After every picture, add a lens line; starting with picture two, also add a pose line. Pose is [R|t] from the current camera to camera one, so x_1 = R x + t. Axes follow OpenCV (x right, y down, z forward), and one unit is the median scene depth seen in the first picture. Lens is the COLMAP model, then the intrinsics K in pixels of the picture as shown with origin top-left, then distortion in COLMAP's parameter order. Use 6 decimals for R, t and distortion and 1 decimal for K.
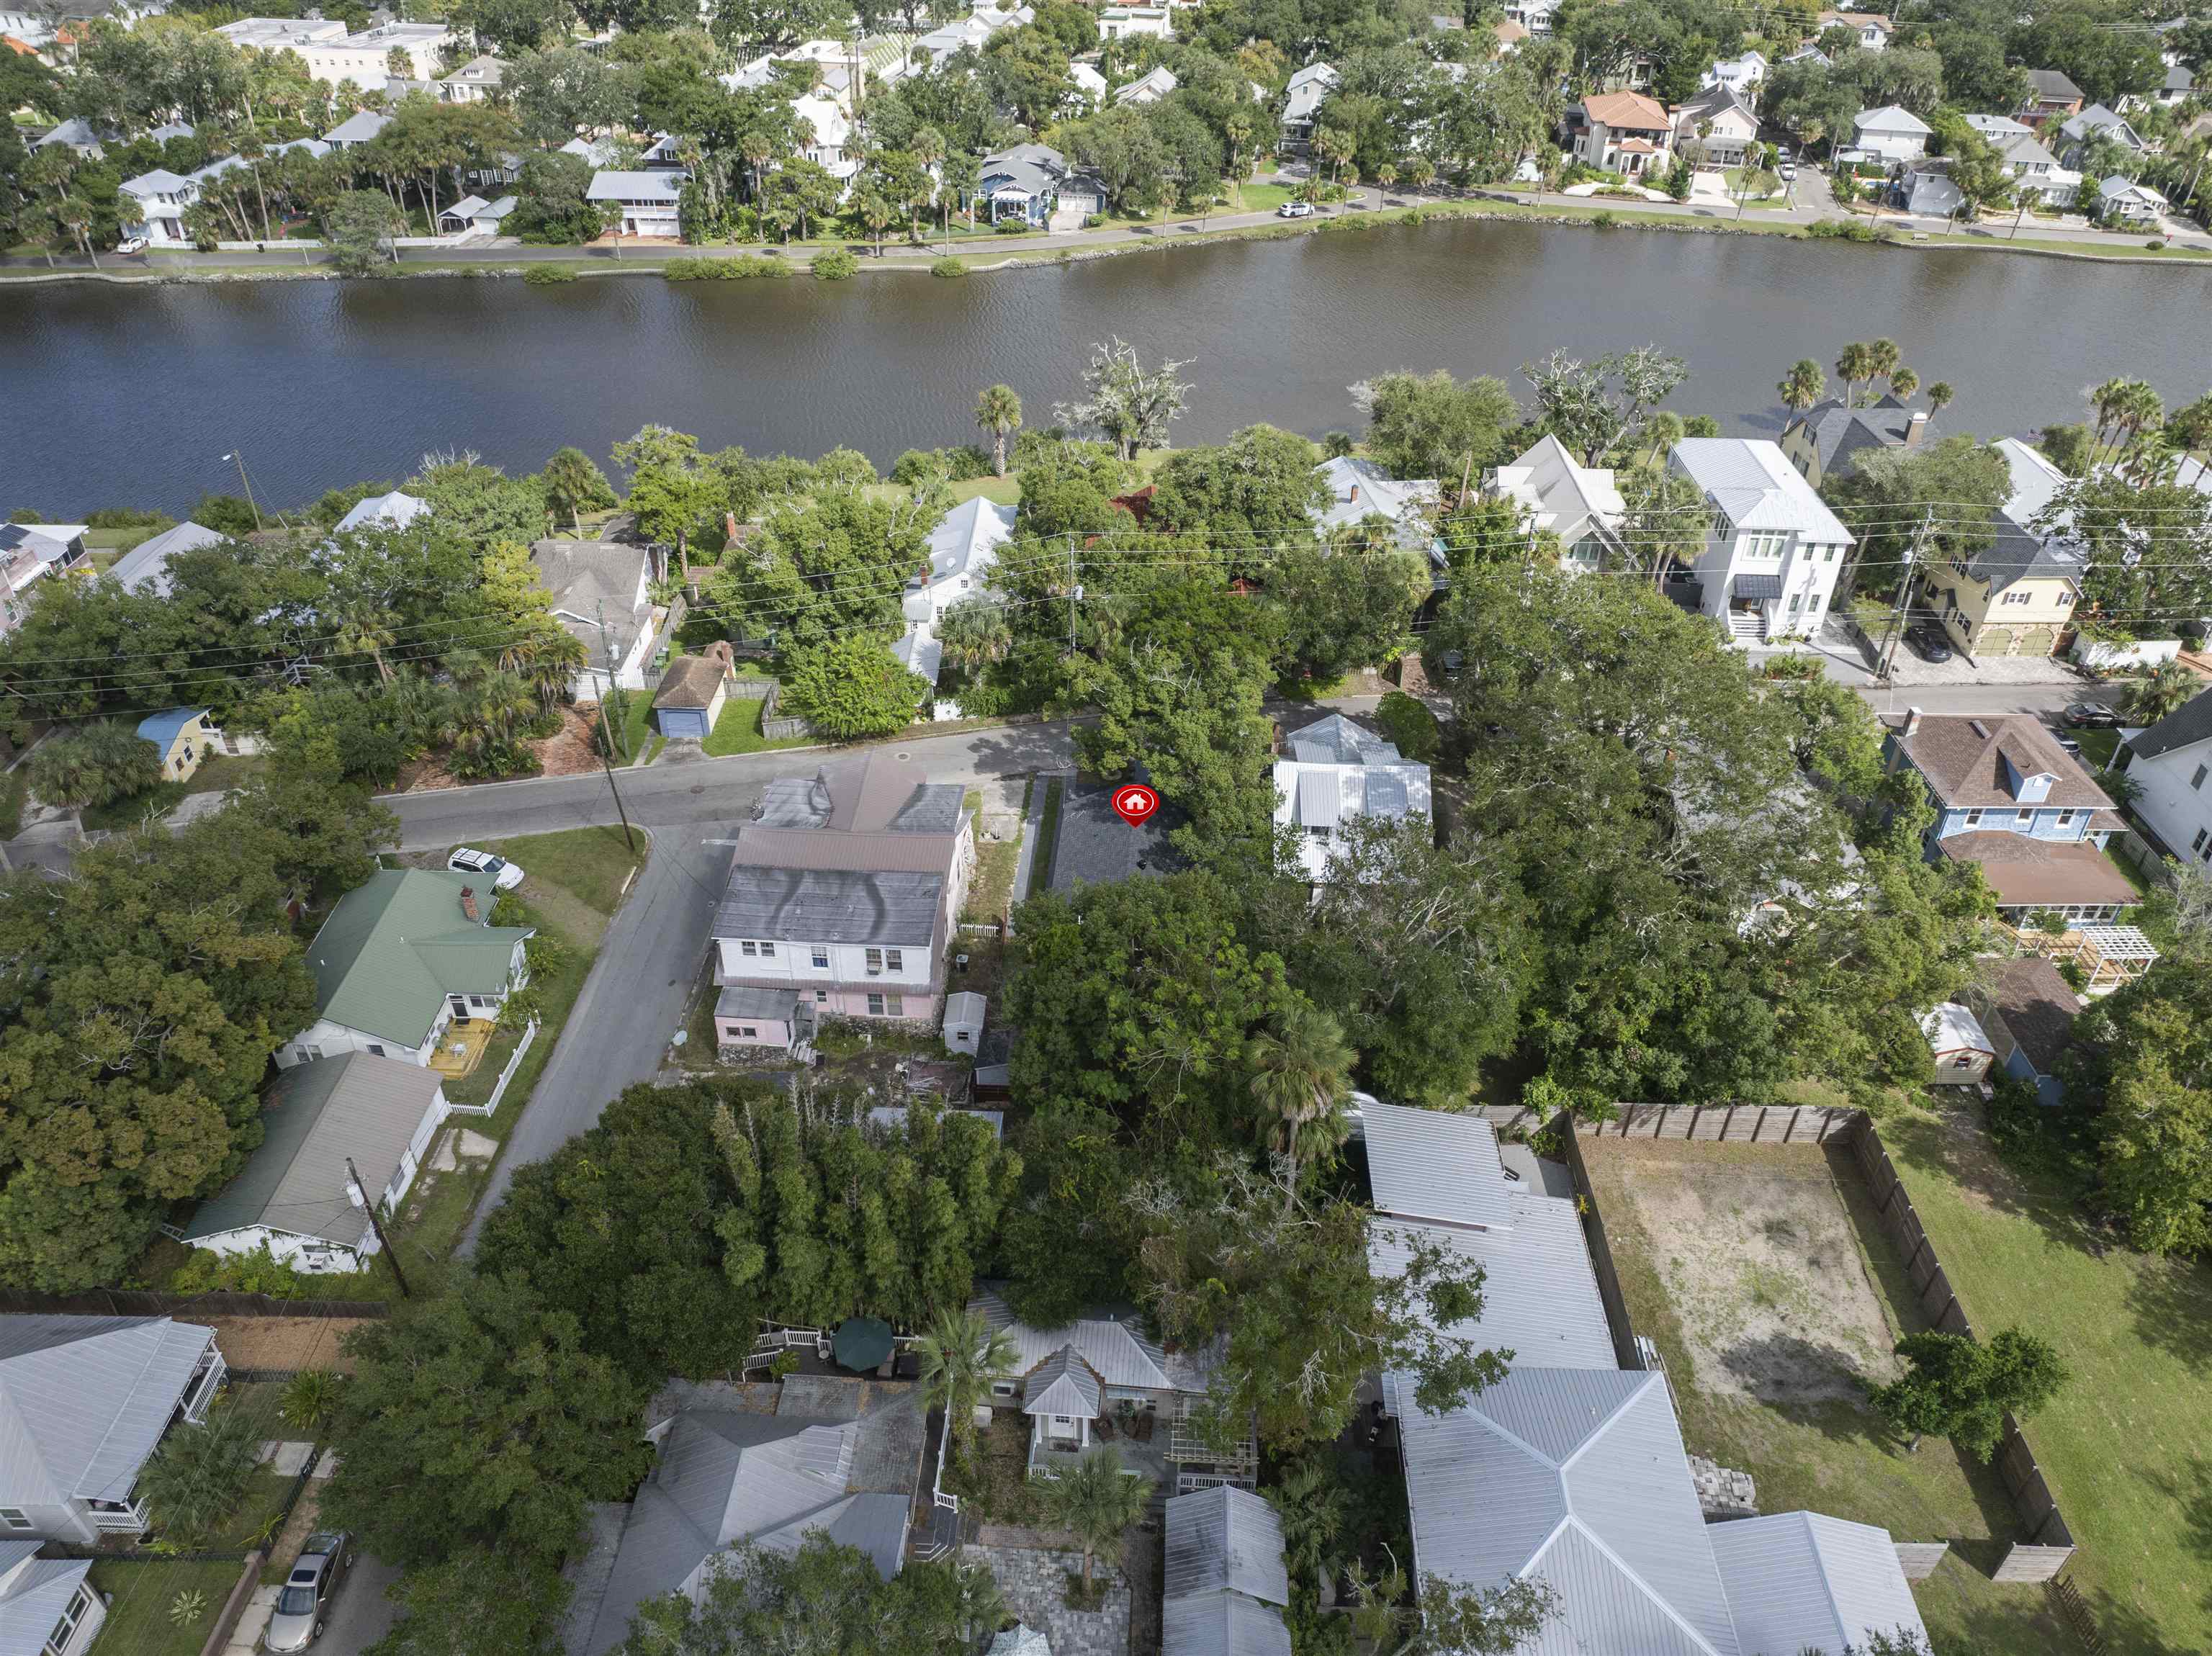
lens RADIAL K [[1550.3, 0, 1118.6], [0, 1550.3, 828.0], [0, 0, 1]] dist [-0.042867, 0.013063]
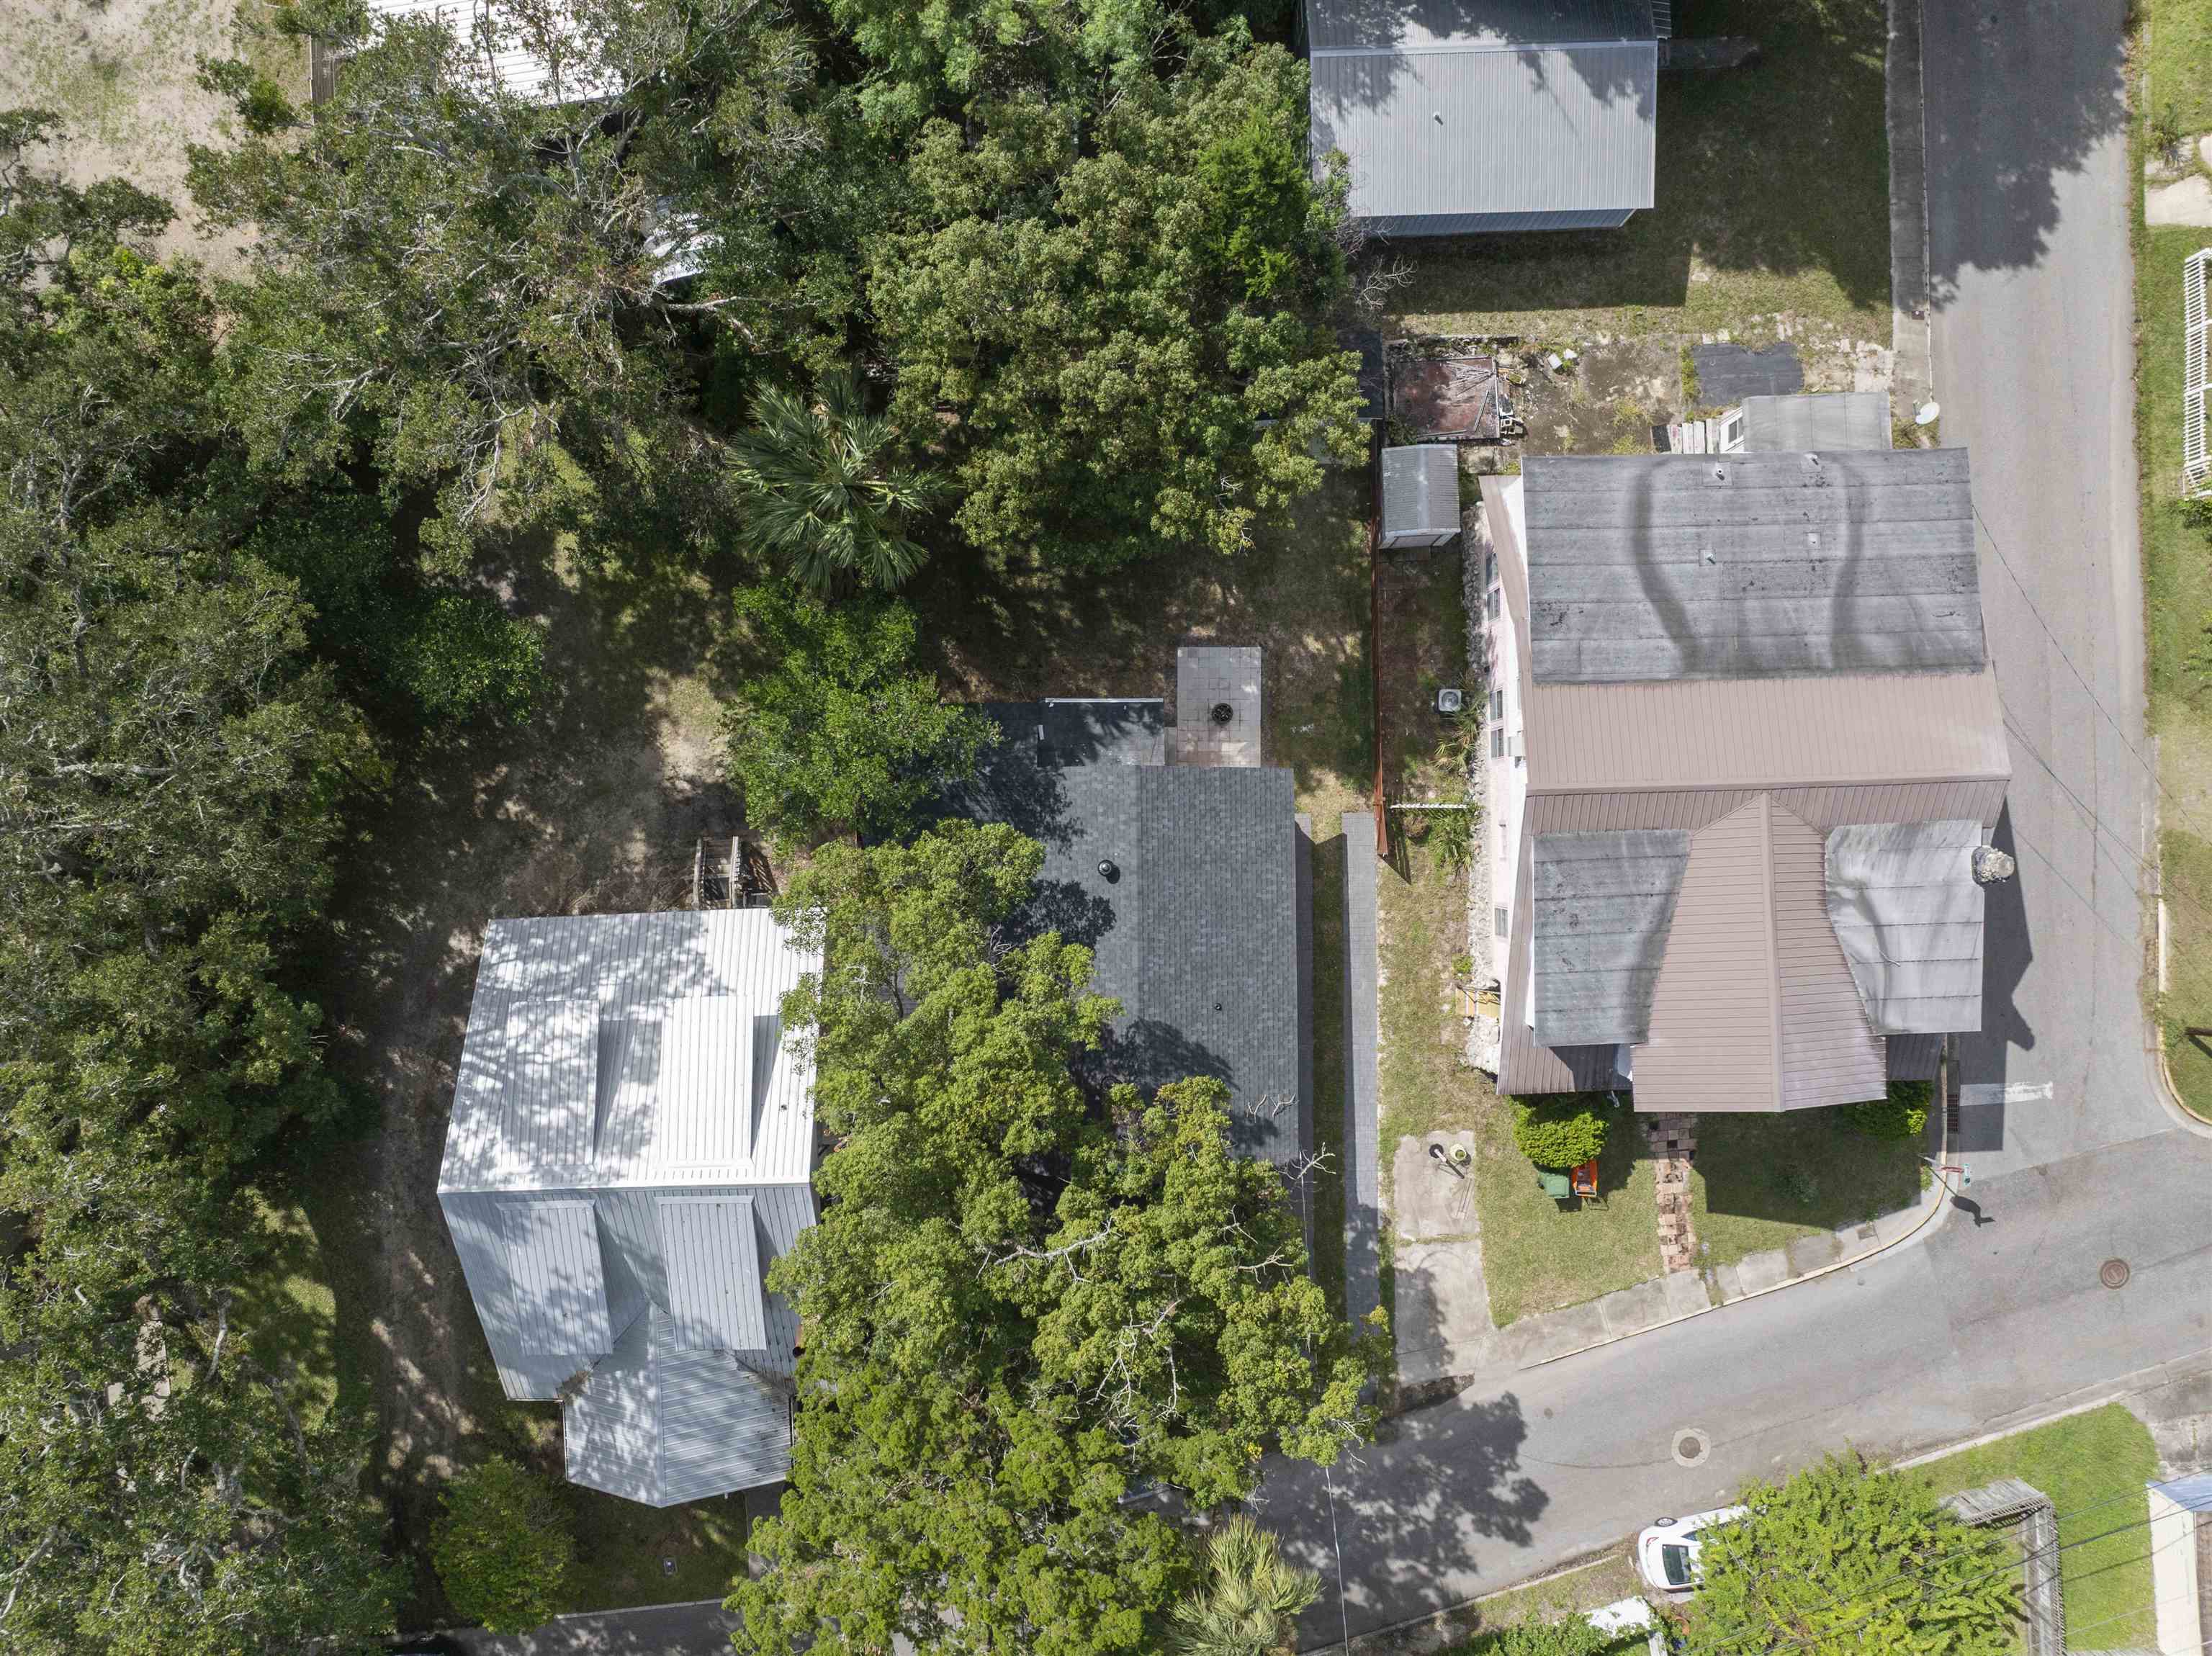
lens RADIAL K [[1550.3, 0, 1107.8], [0, 1550.3, 822.5], [0, 0, 1]] dist [-0.042867, 0.013063]
pose [[-0.997298, 0.071902, -0.015080, 0.017322], [-0.054625, -0.588491, 0.806656, -0.273162], [0.049126, 0.805300, 0.590828, 0.580151]]
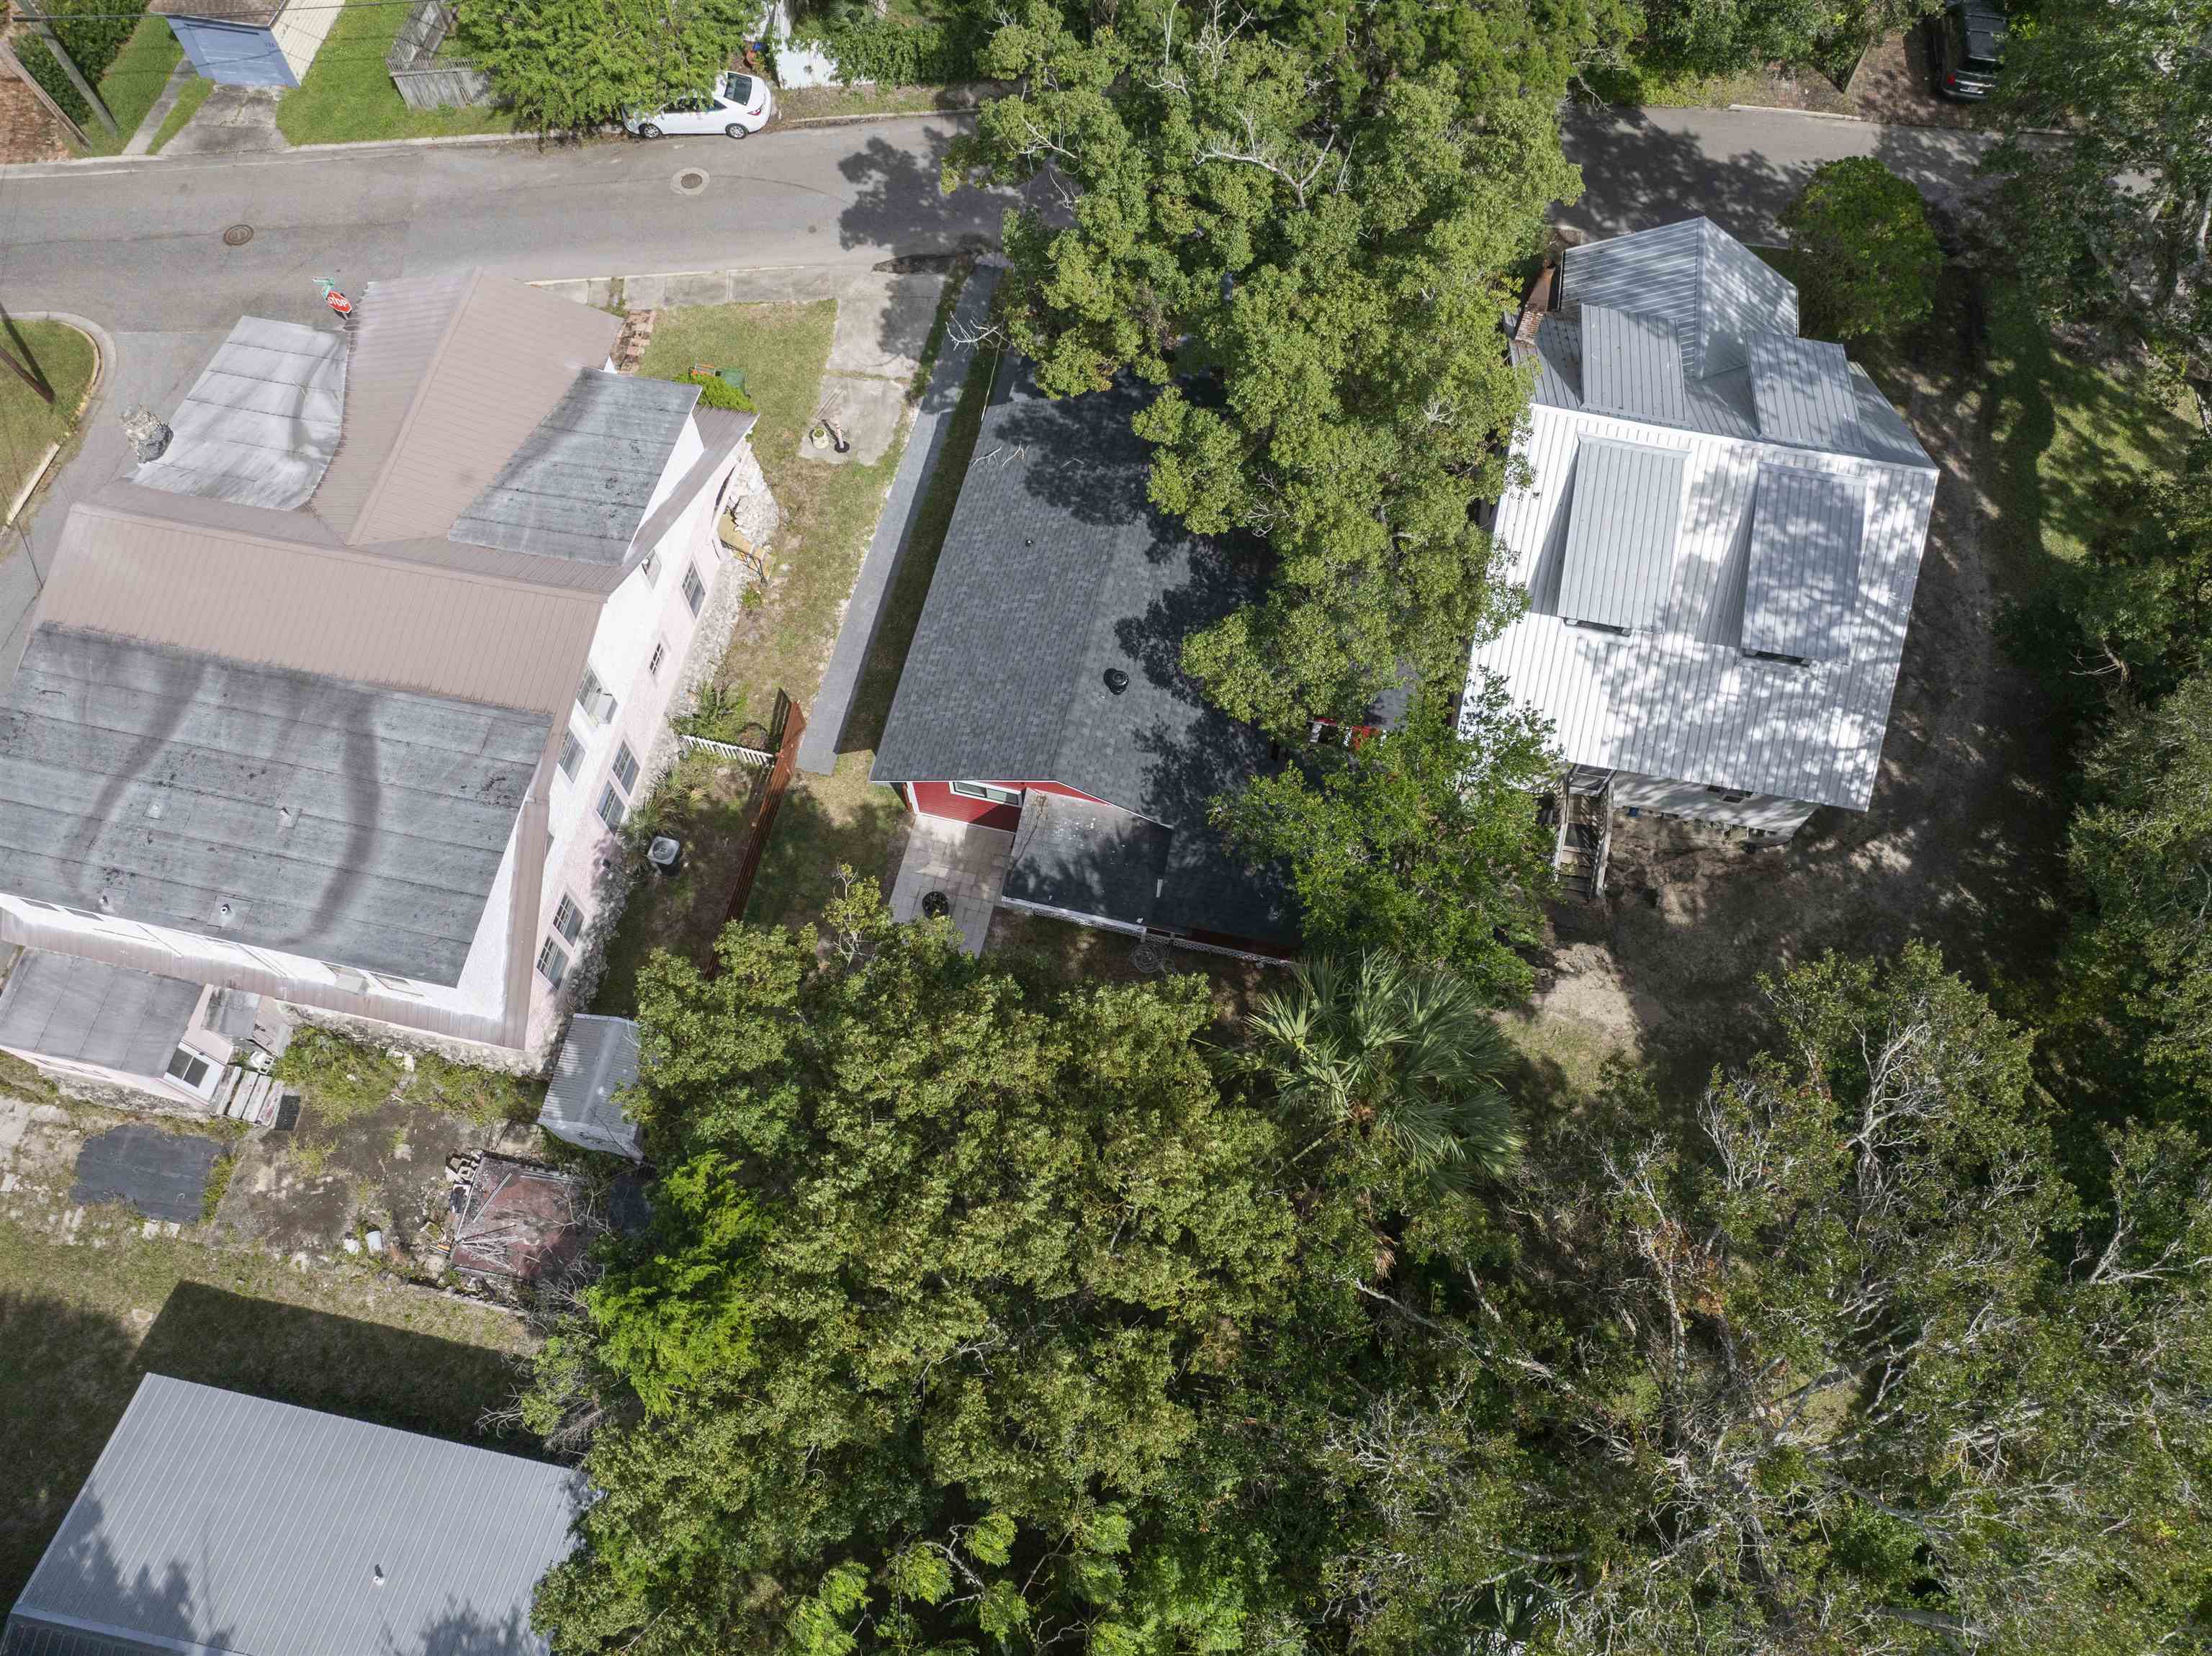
lens RADIAL K [[1550.3, 0, 1103.0], [0, 1550.3, 826.4], [0, 0, 1]] dist [-0.042867, 0.013063]
pose [[0.987859, 0.135724, -0.075589, 0.037085], [-0.082688, 0.871275, 0.483780, -0.105345], [0.131519, -0.471656, 0.871920, 0.523521]]
